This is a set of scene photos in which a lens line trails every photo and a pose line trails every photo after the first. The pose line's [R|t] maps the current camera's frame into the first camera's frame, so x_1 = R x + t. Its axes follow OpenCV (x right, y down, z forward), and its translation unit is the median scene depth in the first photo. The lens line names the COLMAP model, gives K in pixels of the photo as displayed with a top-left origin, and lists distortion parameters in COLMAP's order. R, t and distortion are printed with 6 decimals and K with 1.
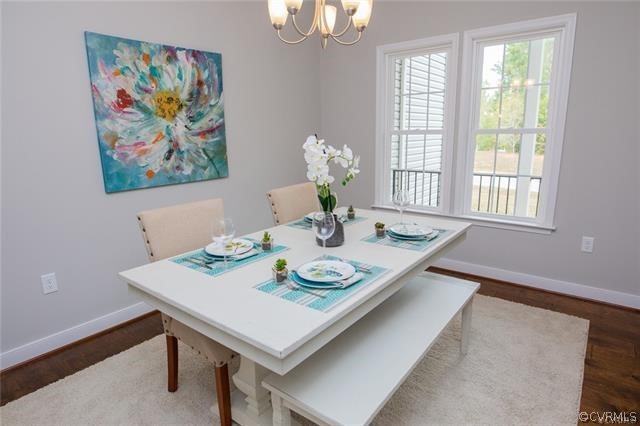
lens RADIAL K [[369.1, 0, 320.0], [0, 369.1, 213.0], [0, 0, 1]] dist [-0.021976, -0.002154]
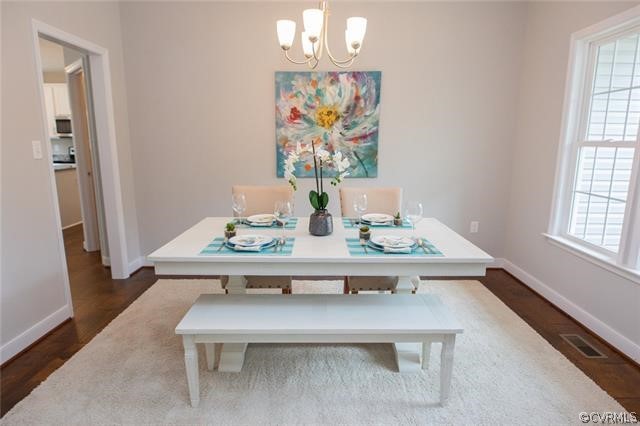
lens RADIAL K [[369.1, 0, 320.0], [0, 369.1, 213.0], [0, 0, 1]] dist [-0.021976, -0.002154]
pose [[0.618953, 0.171268, -0.766528, 0.618523], [-0.182725, 0.980558, 0.071543, -0.044150], [0.763877, 0.095782, 0.638214, 0.162843]]
